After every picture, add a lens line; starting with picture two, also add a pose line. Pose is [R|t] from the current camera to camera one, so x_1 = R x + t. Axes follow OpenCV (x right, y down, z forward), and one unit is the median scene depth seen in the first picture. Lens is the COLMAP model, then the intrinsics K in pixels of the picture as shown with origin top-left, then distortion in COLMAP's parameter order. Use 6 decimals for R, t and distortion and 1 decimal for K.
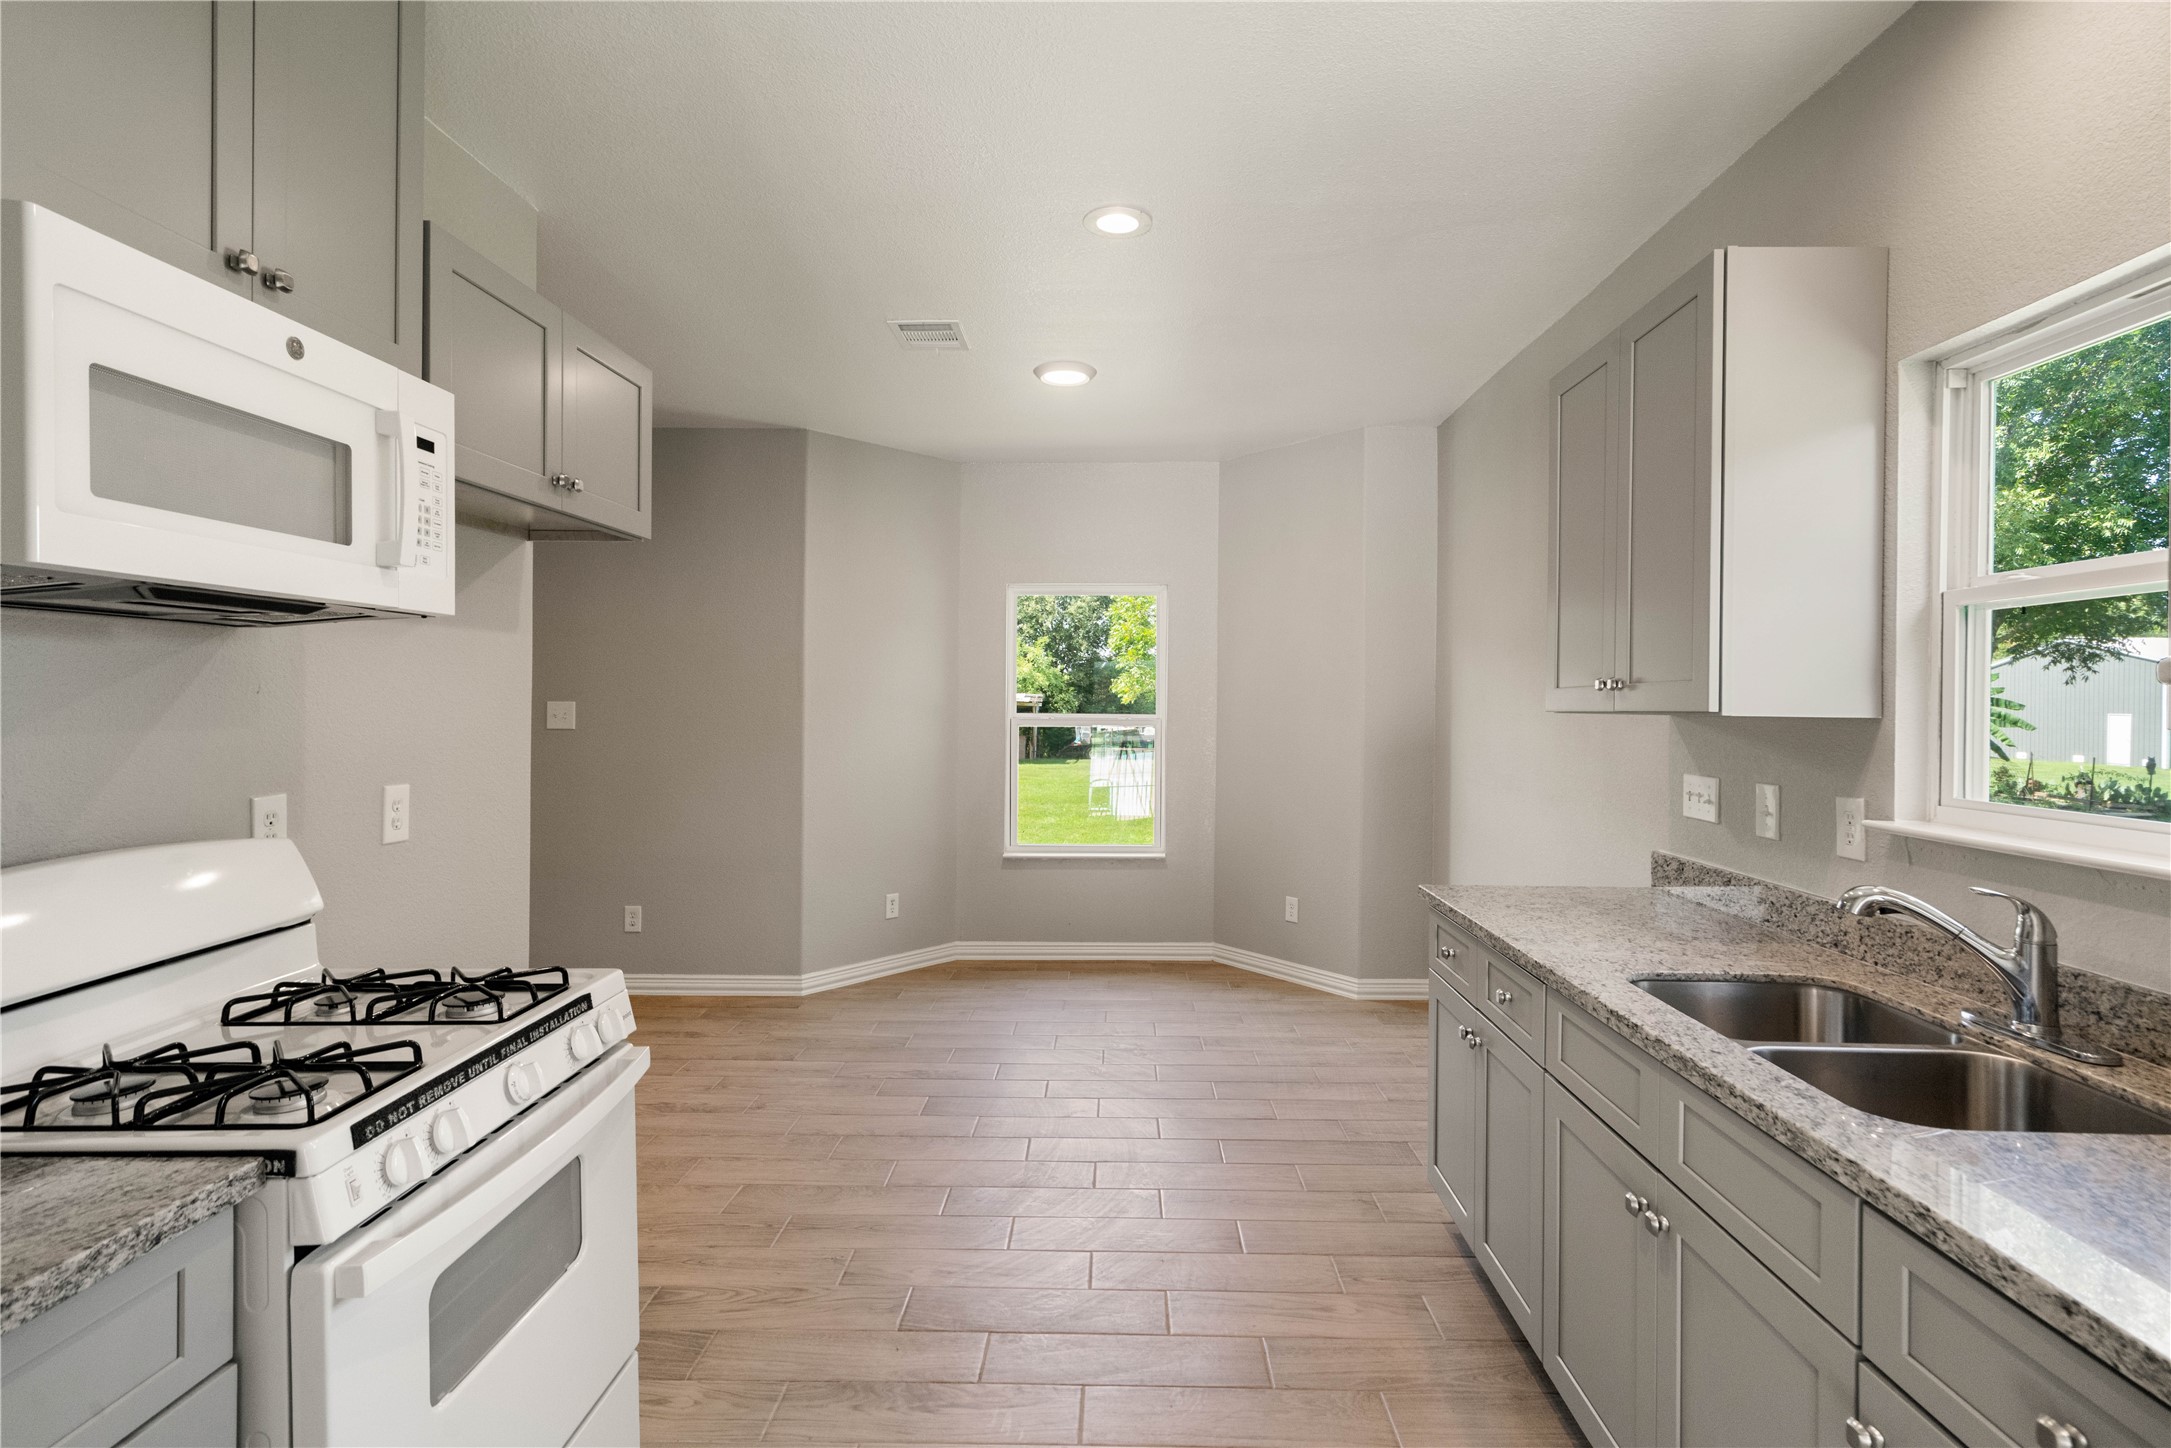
lens RADIAL K [[1092.3, 0, 1085.5], [0, 1092.3, 724.0], [0, 0, 1]] dist [0.000376, 0.000053]
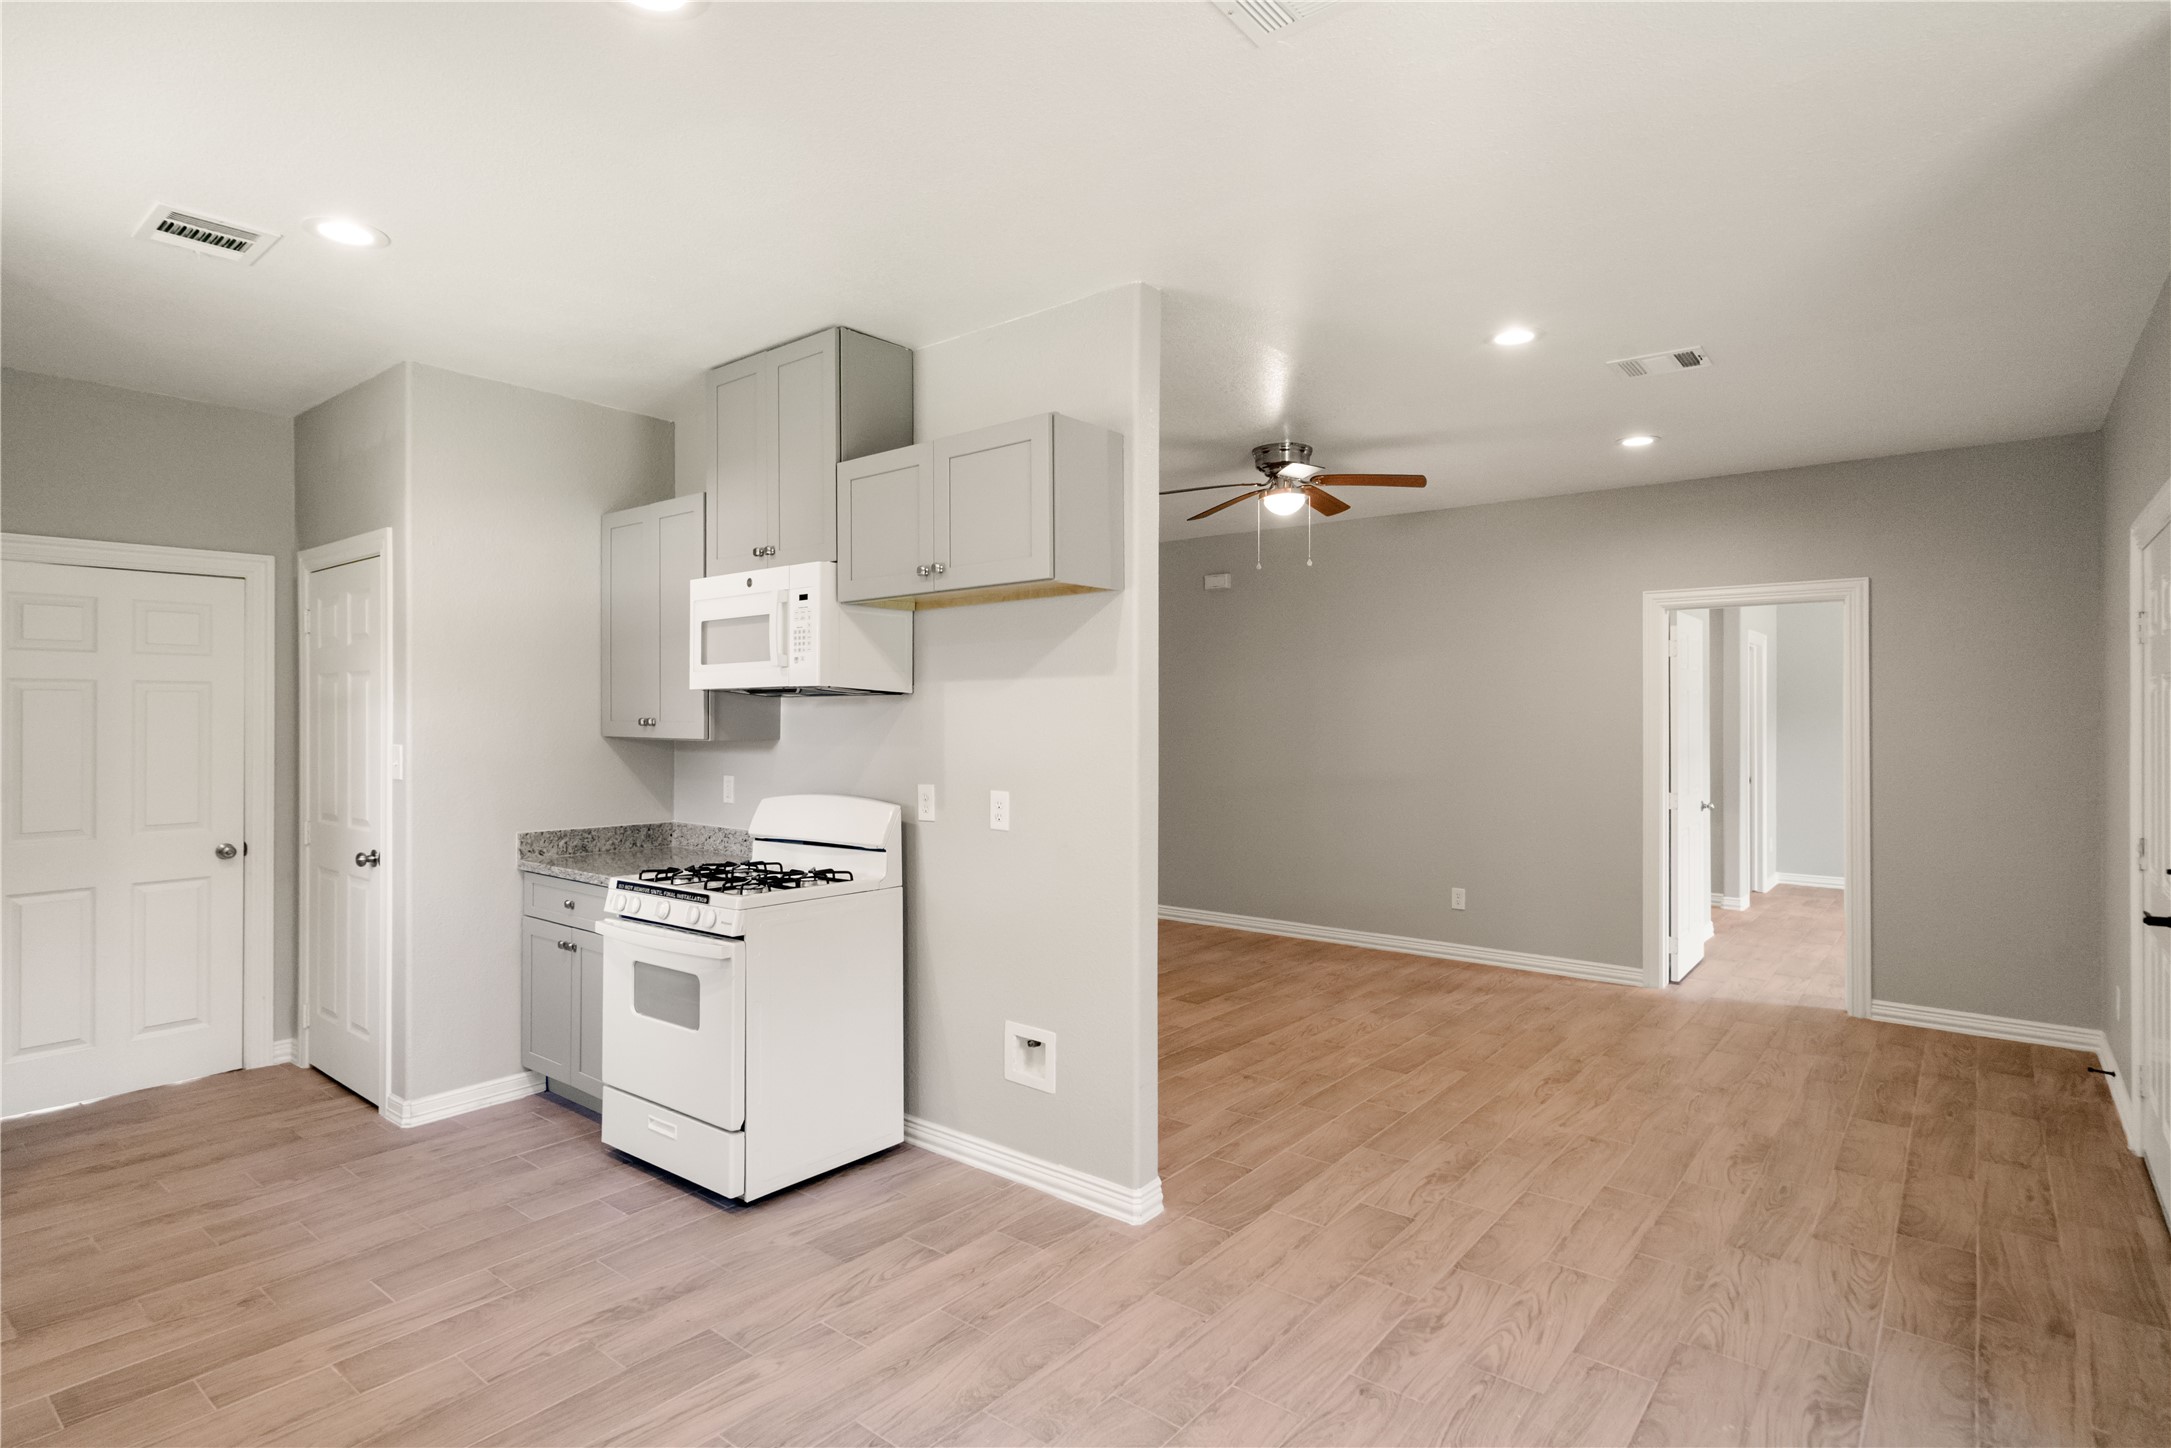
lens RADIAL K [[1092.6, 0, 1085.5], [0, 1092.6, 724.0], [0, 0, 1]] dist [-0.001455, -0.000203]
pose [[-0.604518, -0.004053, -0.796581, 0.373042], [-0.018790, 0.999781, 0.009174, -0.039725], [0.796370, 0.020514, -0.604462, 1.574635]]
